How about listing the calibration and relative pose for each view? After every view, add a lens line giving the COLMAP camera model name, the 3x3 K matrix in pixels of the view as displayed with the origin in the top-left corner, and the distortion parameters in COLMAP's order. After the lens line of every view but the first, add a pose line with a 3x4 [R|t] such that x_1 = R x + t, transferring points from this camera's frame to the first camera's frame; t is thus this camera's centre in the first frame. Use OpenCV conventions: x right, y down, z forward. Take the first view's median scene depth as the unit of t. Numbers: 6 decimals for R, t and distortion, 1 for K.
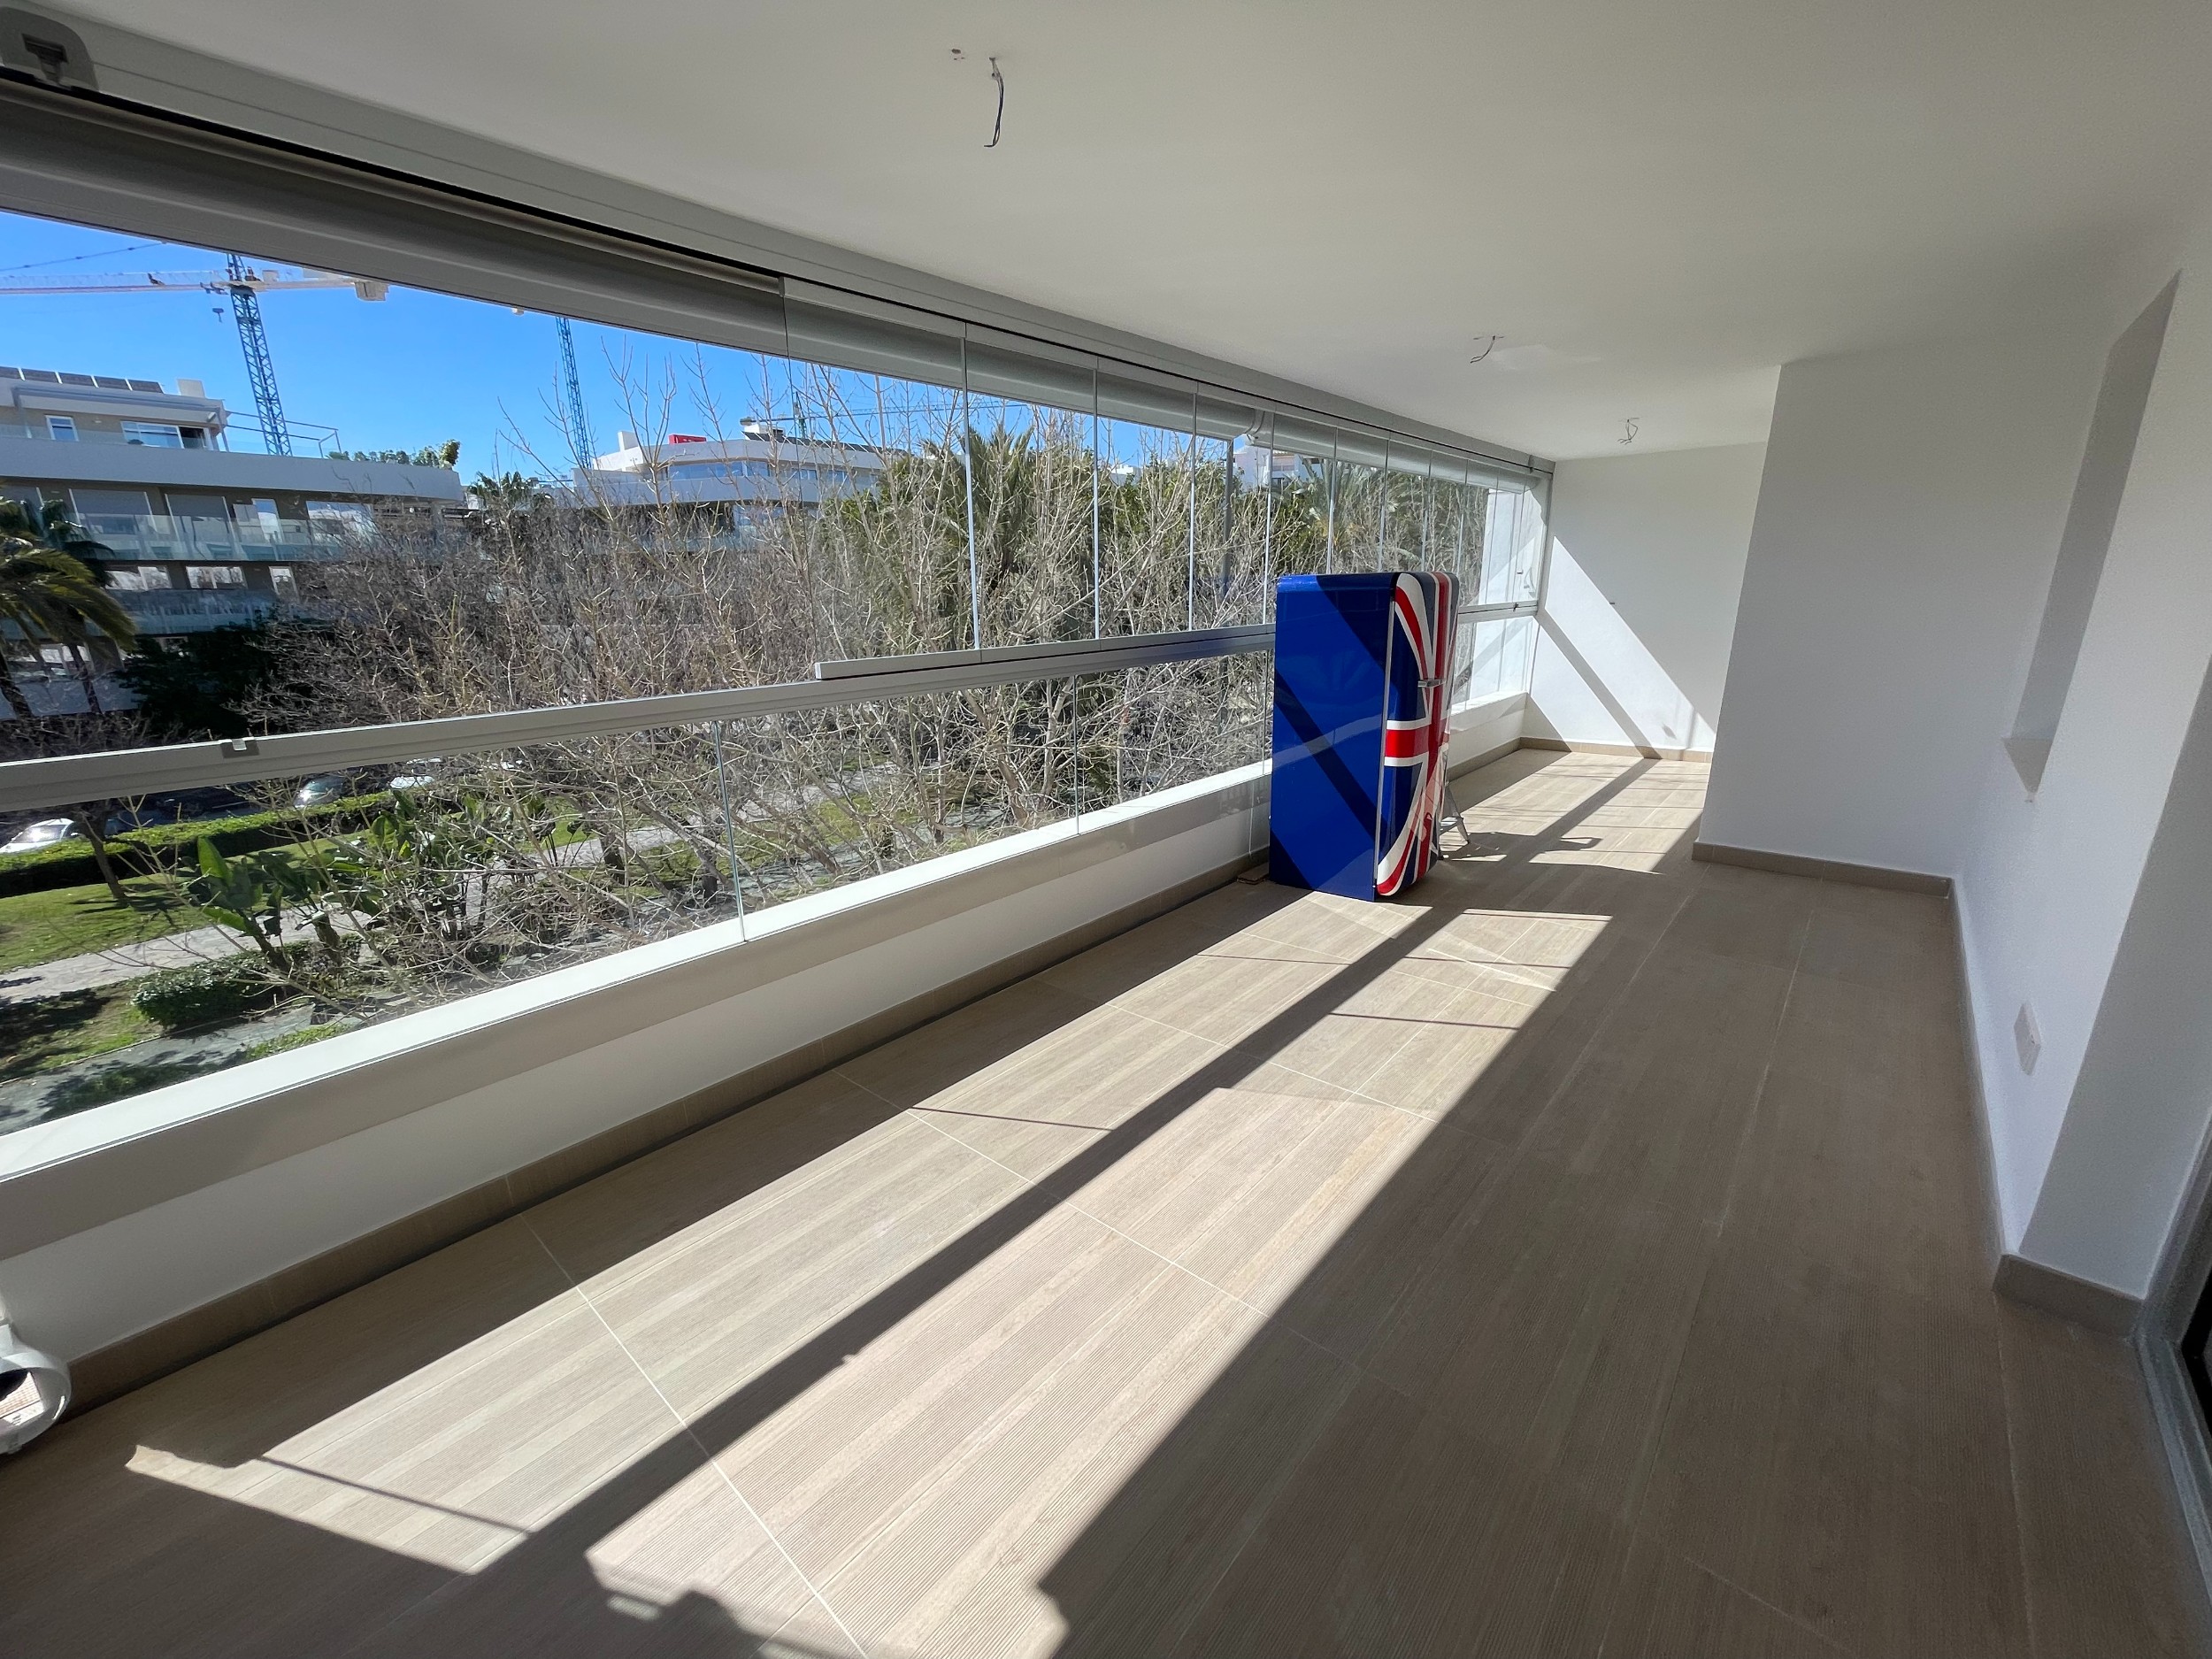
lens RADIAL K [[892.7, 0, 1088.4], [0, 892.7, 829.9], [0, 0, 1]] dist [0.001885, 0.000687]
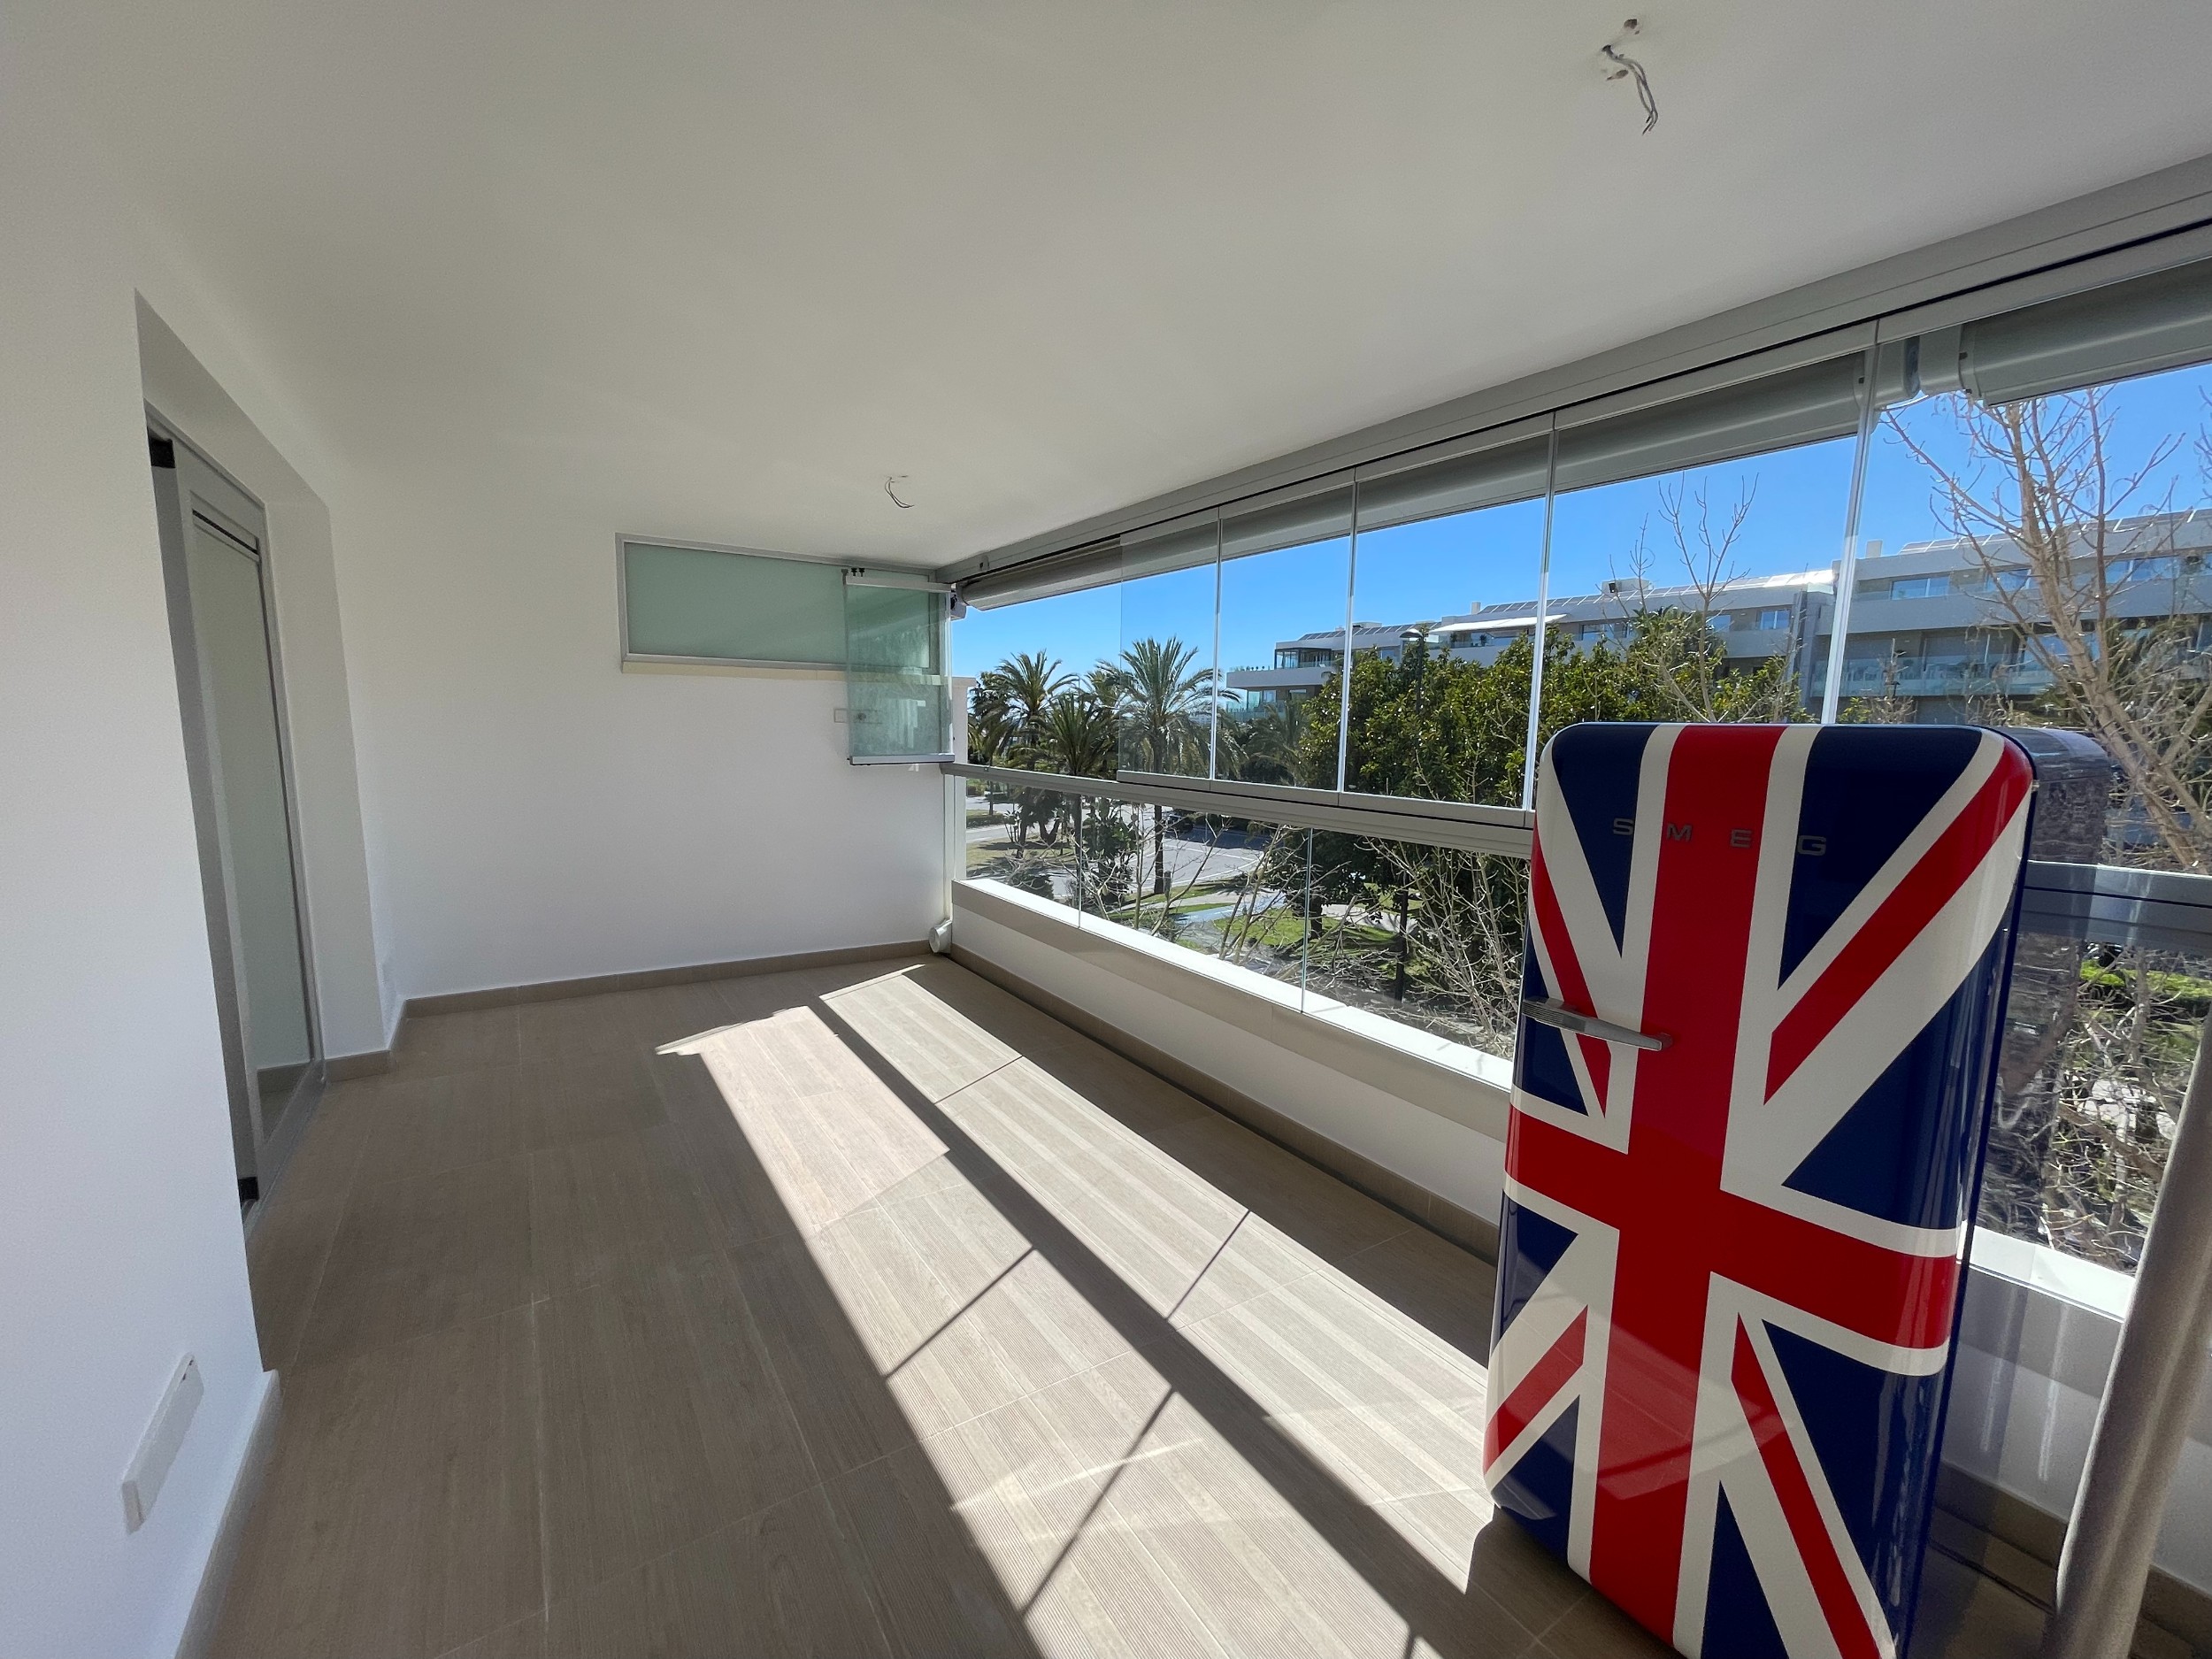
lens RADIAL K [[892.7, 0, 1088.4], [0, 892.7, 829.9], [0, 0, 1]] dist [0.001885, 0.000687]
pose [[-0.263286, 0.136436, -0.955021, 1.138123], [-0.269203, 0.940235, 0.208539, -0.385285], [0.926397, 0.312000, -0.210821, 1.278207]]
